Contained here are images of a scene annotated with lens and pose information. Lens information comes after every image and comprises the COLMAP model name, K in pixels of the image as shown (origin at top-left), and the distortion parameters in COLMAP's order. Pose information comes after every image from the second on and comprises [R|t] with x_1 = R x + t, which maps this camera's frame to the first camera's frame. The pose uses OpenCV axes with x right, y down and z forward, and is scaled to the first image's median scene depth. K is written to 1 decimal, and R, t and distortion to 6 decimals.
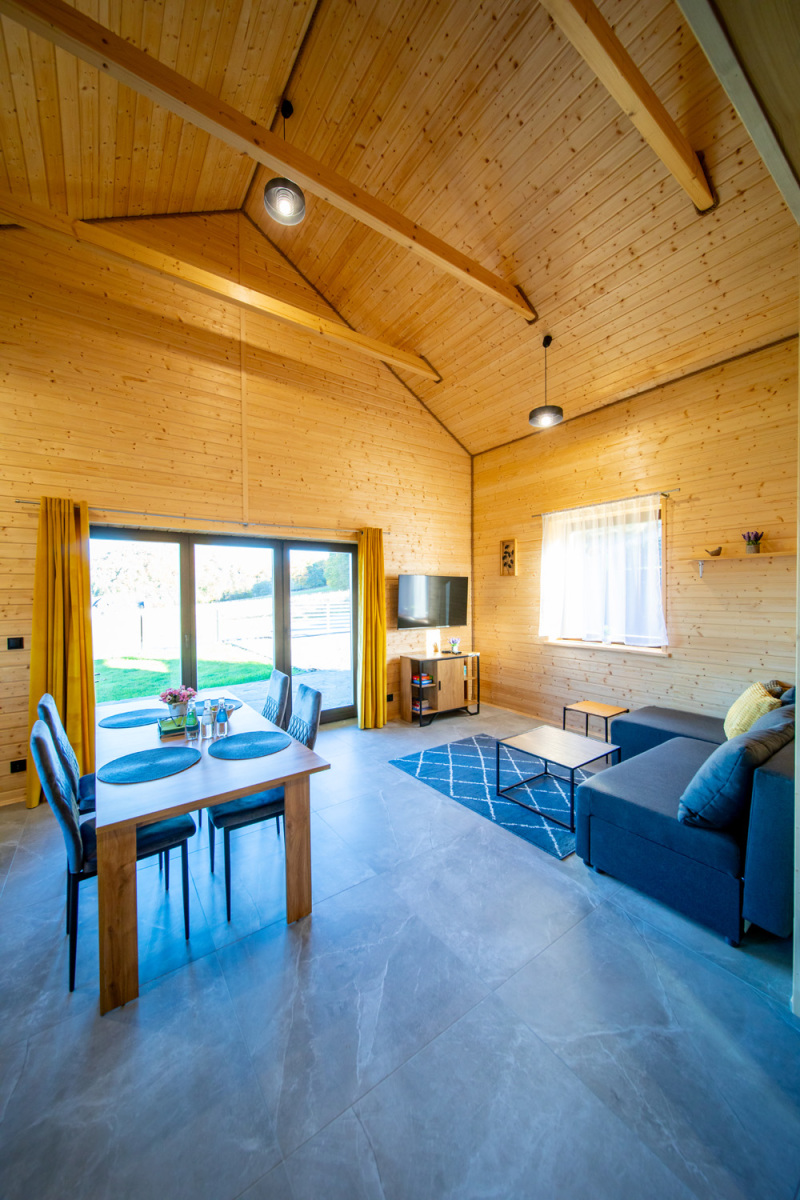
lens RADIAL K [[420.1, 0, 400.0], [0, 420.1, 600.0], [0, 0, 1]] dist [0.000619, 0.000066]
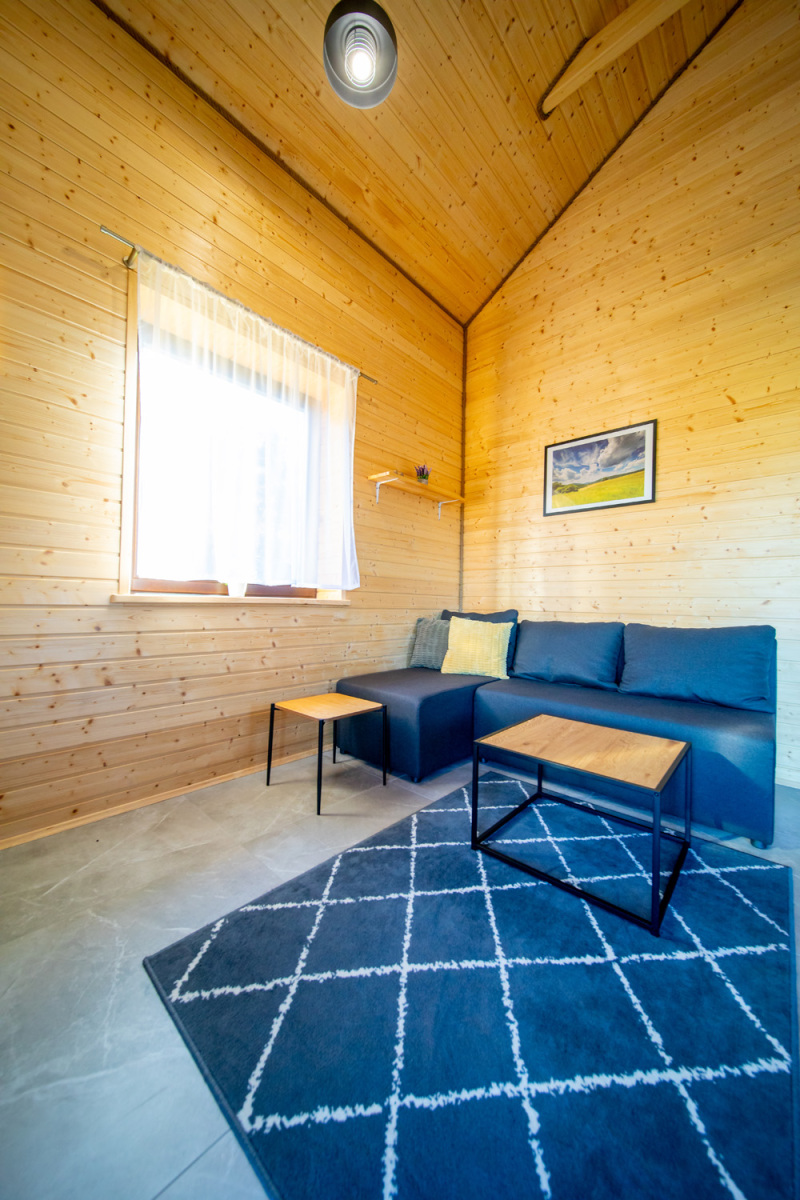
lens RADIAL K [[420.1, 0, 400.0], [0, 420.1, 600.0], [0, 0, 1]] dist [0.000619, 0.000066]
pose [[-0.204861, 0.013299, 0.978701, -0.091640], [-0.005213, 0.999879, -0.014678, 0.156881], [-0.978777, -0.008109, -0.204767, 1.224250]]
